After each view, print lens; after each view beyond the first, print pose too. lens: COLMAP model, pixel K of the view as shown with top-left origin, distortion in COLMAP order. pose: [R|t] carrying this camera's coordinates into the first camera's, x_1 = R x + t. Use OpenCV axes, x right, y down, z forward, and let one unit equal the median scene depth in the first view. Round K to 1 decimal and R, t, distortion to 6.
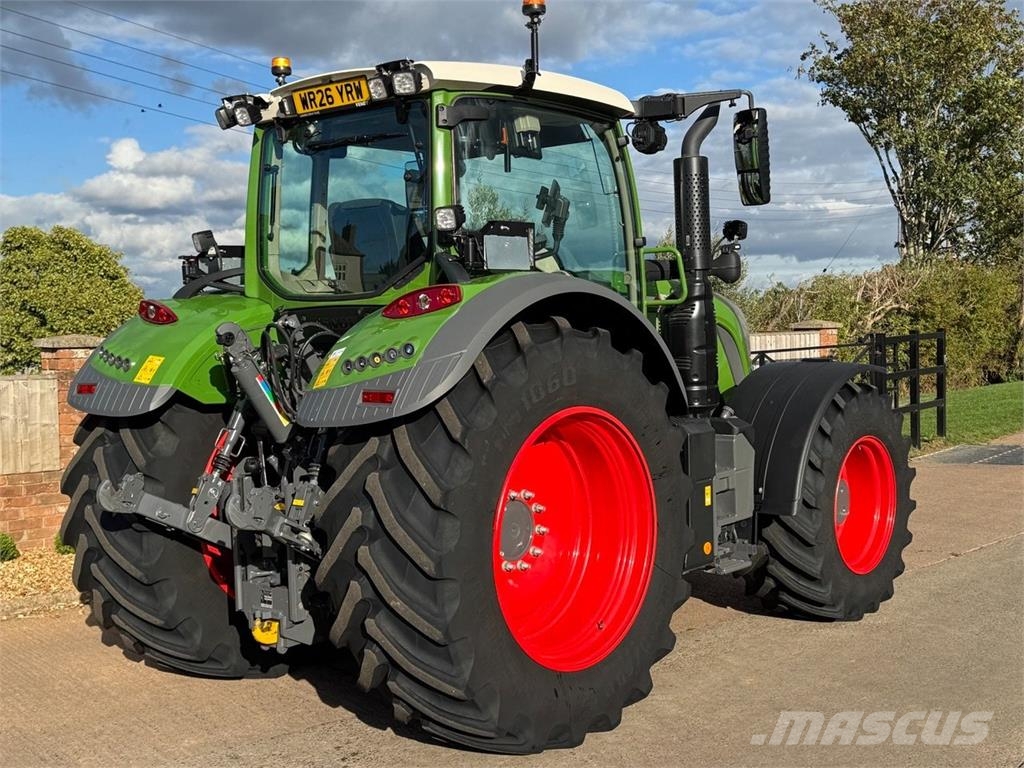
lens RADIAL K [[1327.3, 0, 512.0], [0, 1327.3, 384.0], [0, 0, 1]] dist [0.187531, -0.011184]
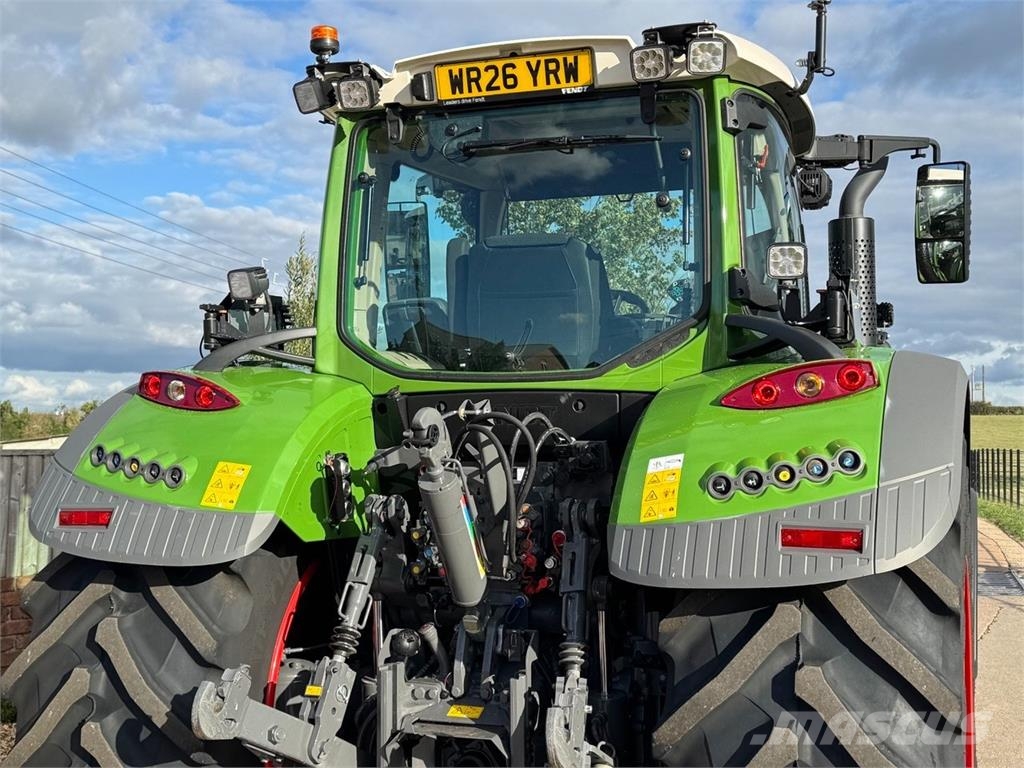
lens RADIAL K [[1327.3, 0, 512.0], [0, 1327.3, 384.0], [0, 0, 1]] dist [0.187531, -0.011184]
pose [[0.927072, 0.038326, 0.372918, -0.369184], [-0.006873, 0.996331, -0.085312, -0.005637], [-0.374819, 0.076527, 0.923934, 0.390529]]
